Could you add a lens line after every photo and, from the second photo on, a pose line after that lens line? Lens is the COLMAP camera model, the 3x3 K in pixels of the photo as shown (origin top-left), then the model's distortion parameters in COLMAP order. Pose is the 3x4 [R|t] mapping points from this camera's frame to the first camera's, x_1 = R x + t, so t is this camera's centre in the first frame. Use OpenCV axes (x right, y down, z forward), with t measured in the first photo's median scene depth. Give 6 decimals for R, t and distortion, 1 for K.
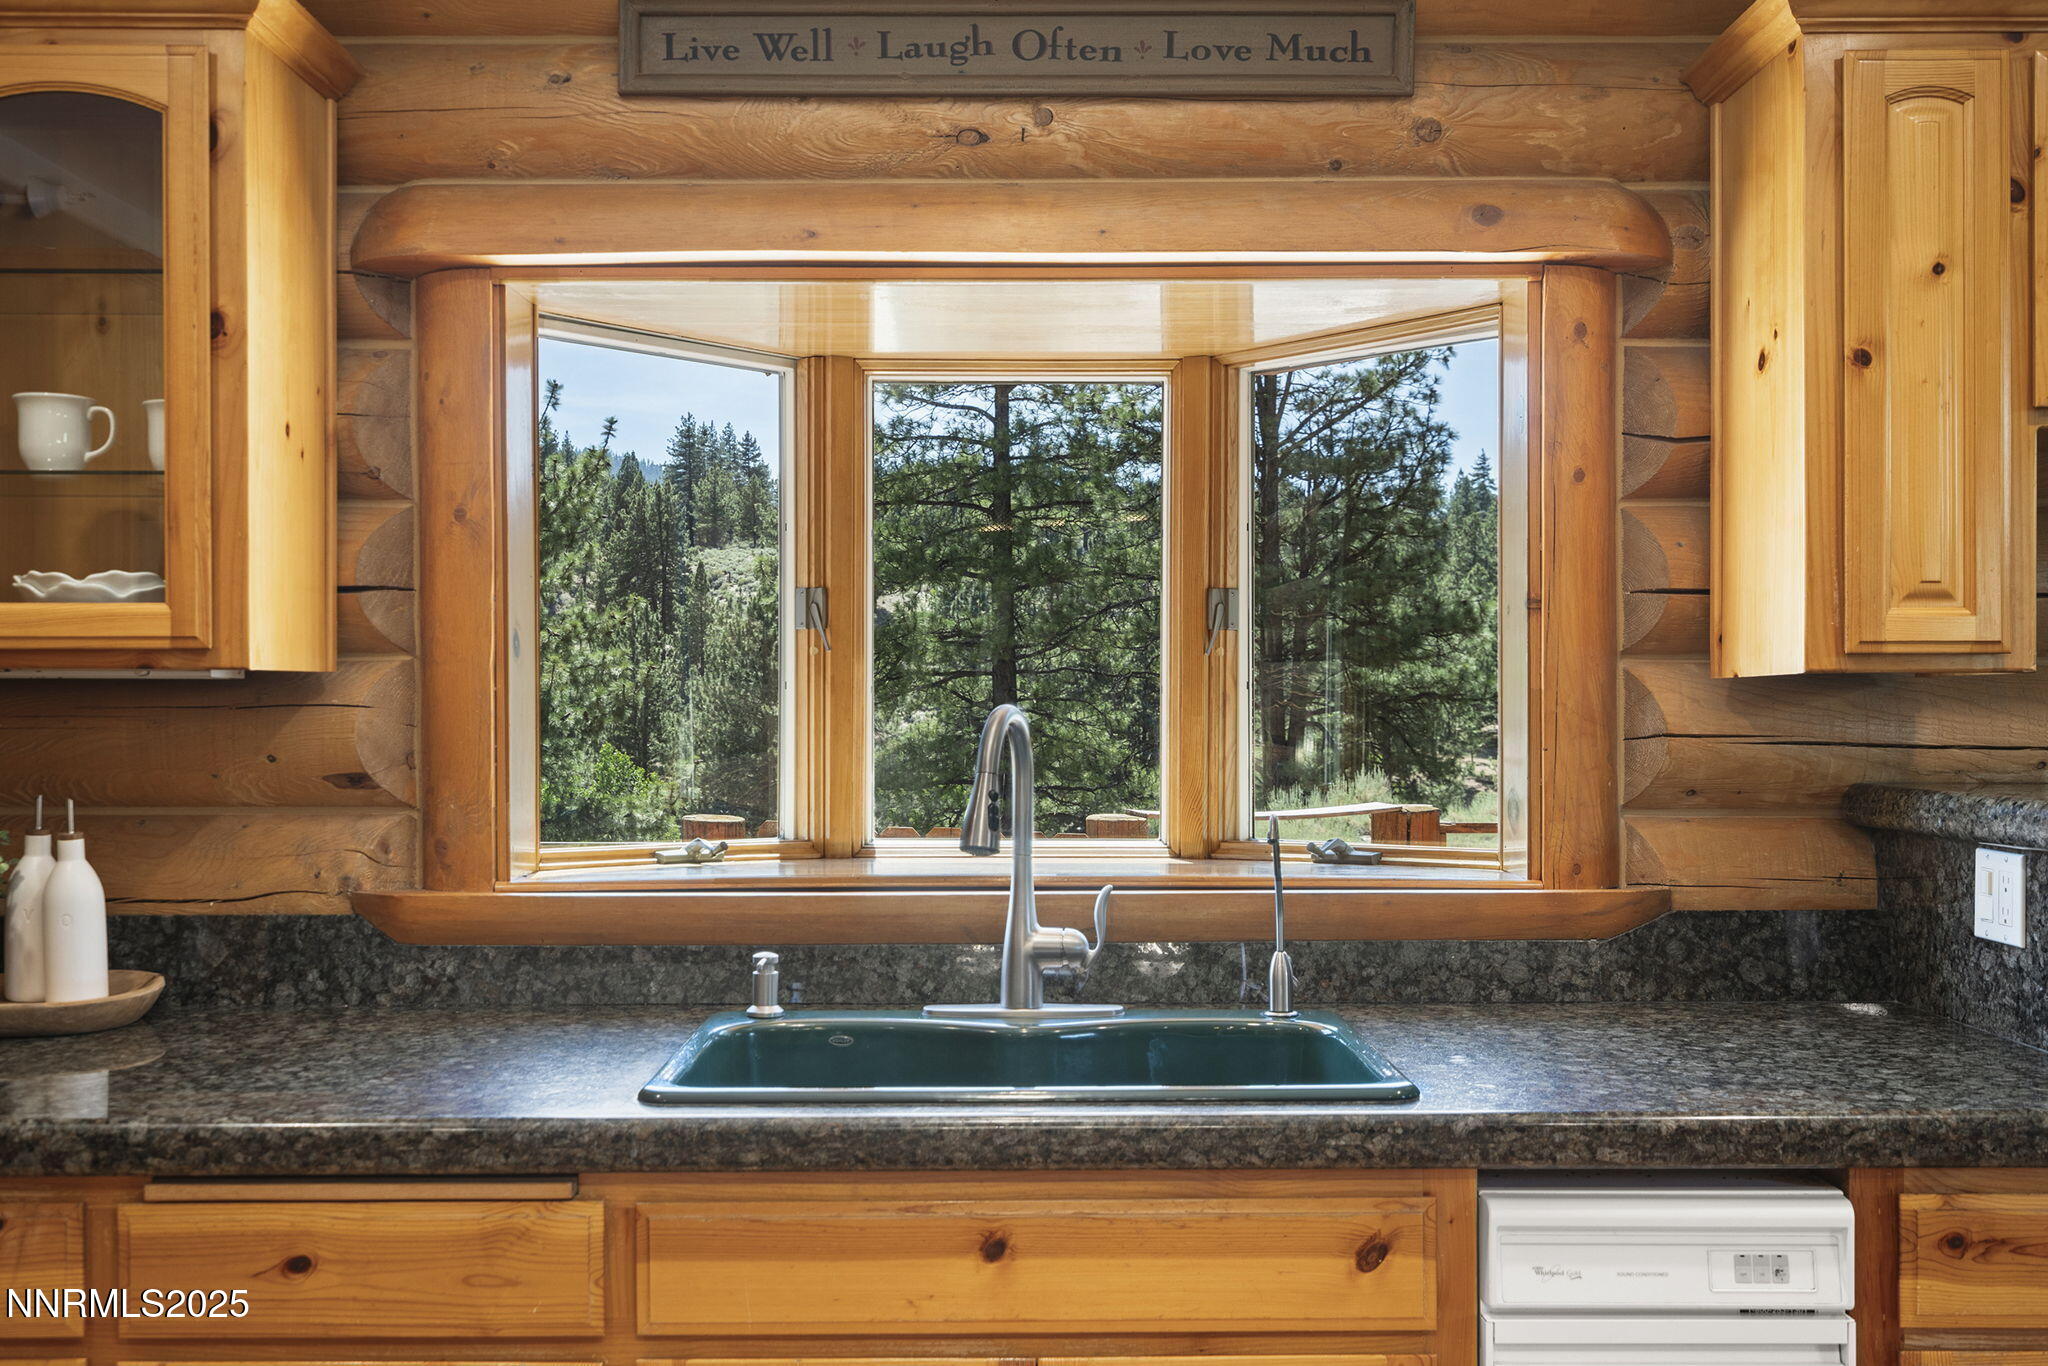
lens RADIAL K [[2042.2, 0, 1024.2], [0, 2042.2, 696.6], [0, 0, 1]] dist [0.005359, 0.000000]
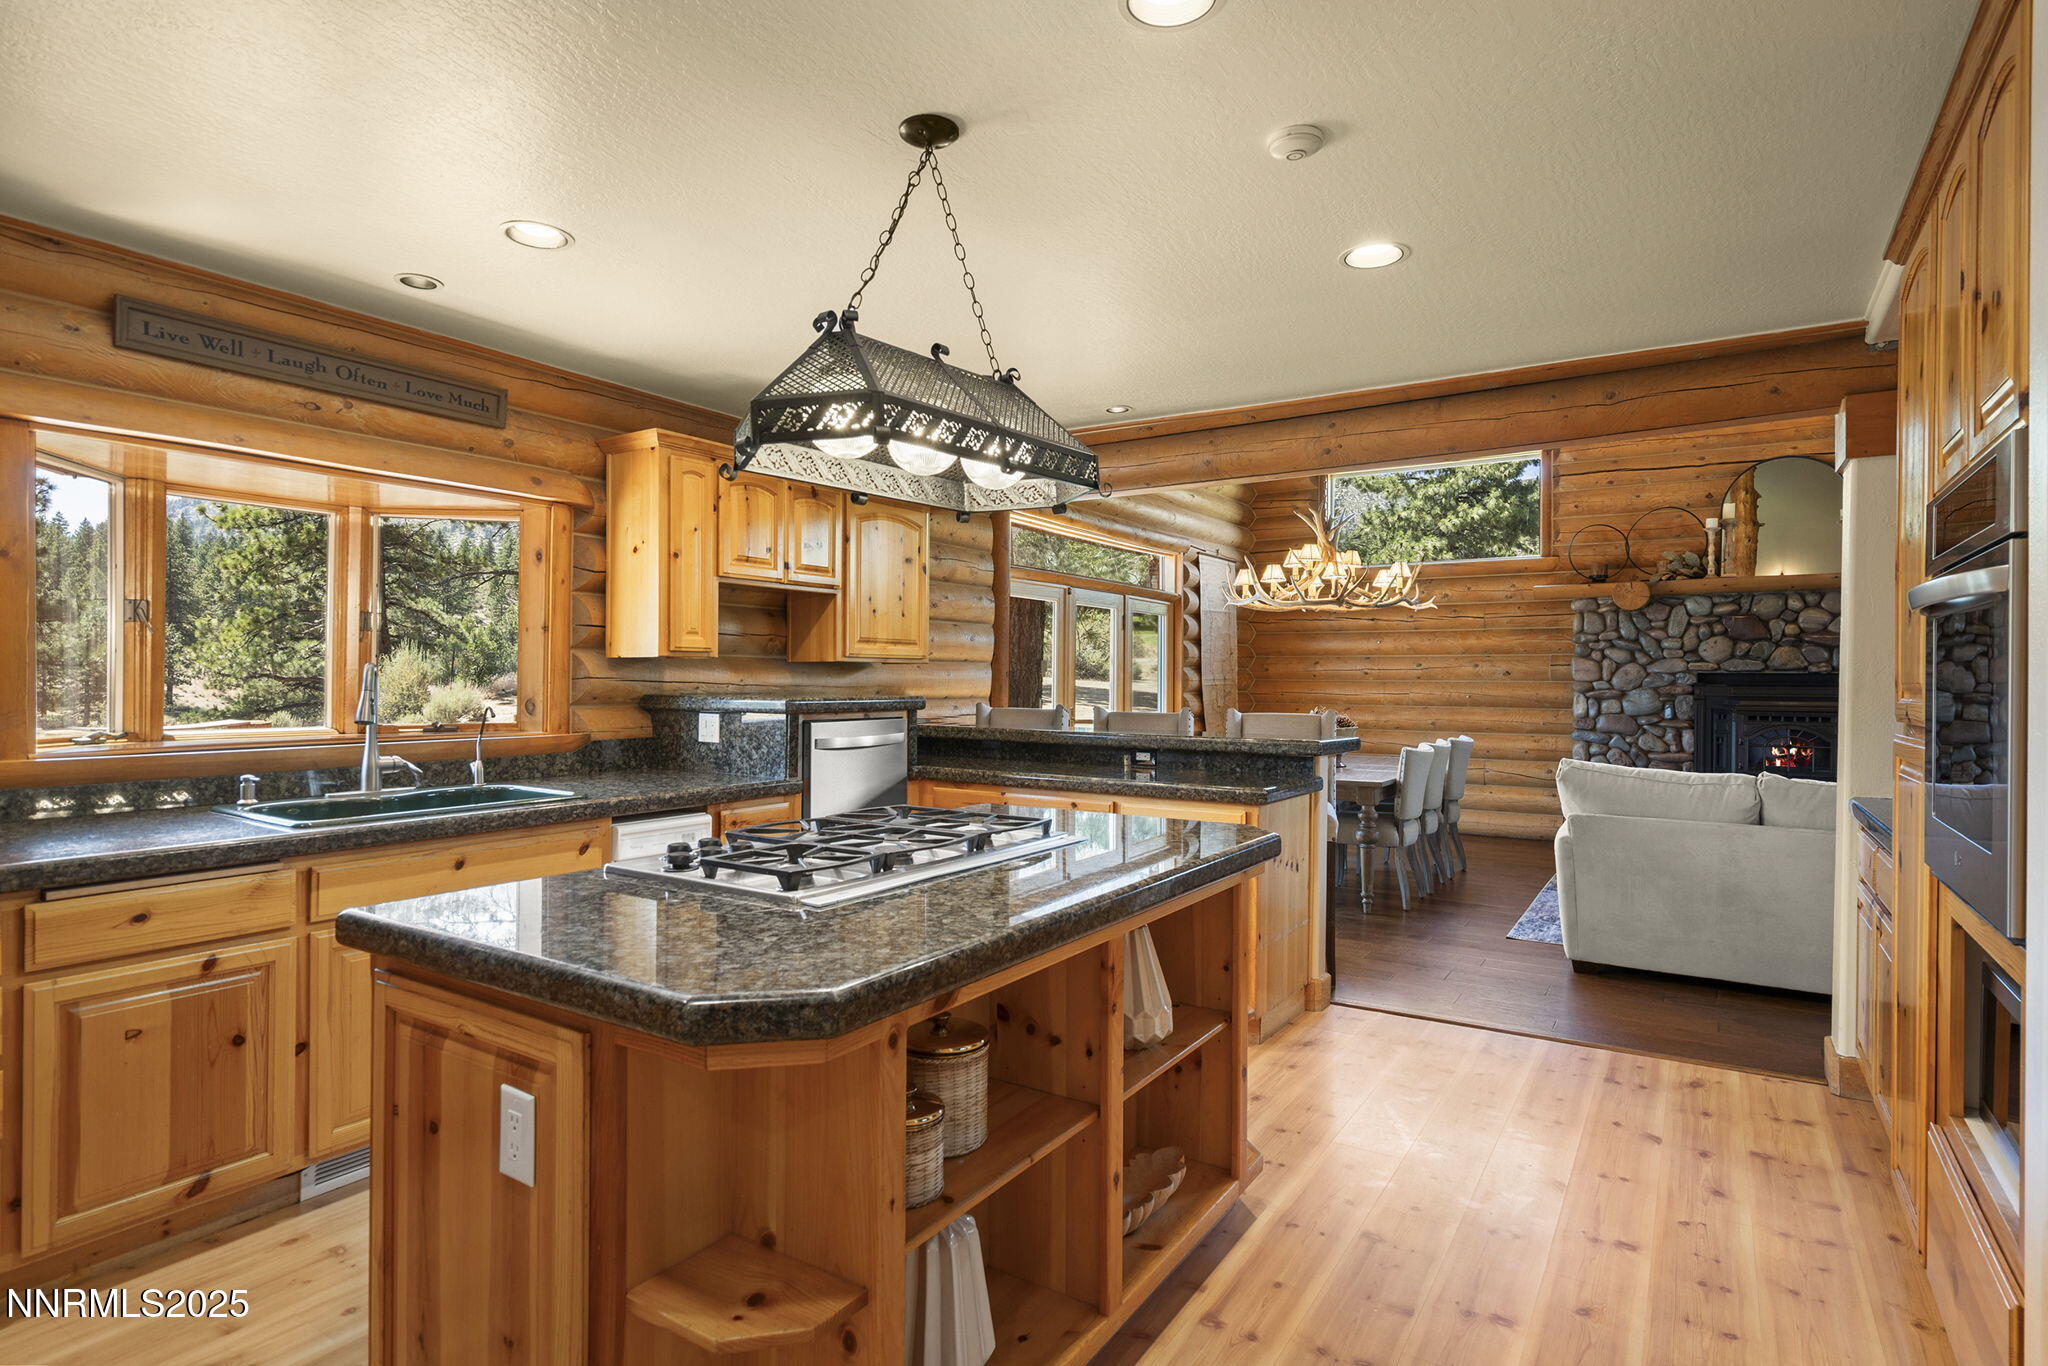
lens RADIAL K [[1047.6, 0, 1024.4], [0, 1047.6, 677.4], [0, 0, 1]] dist [0.000354, 0.000087]
pose [[0.543931, 0.005044, 0.839115, -0.563884], [-0.012222, 0.999923, 0.001912, 0.008457], [-0.839041, -0.011296, 0.543951, -0.273091]]
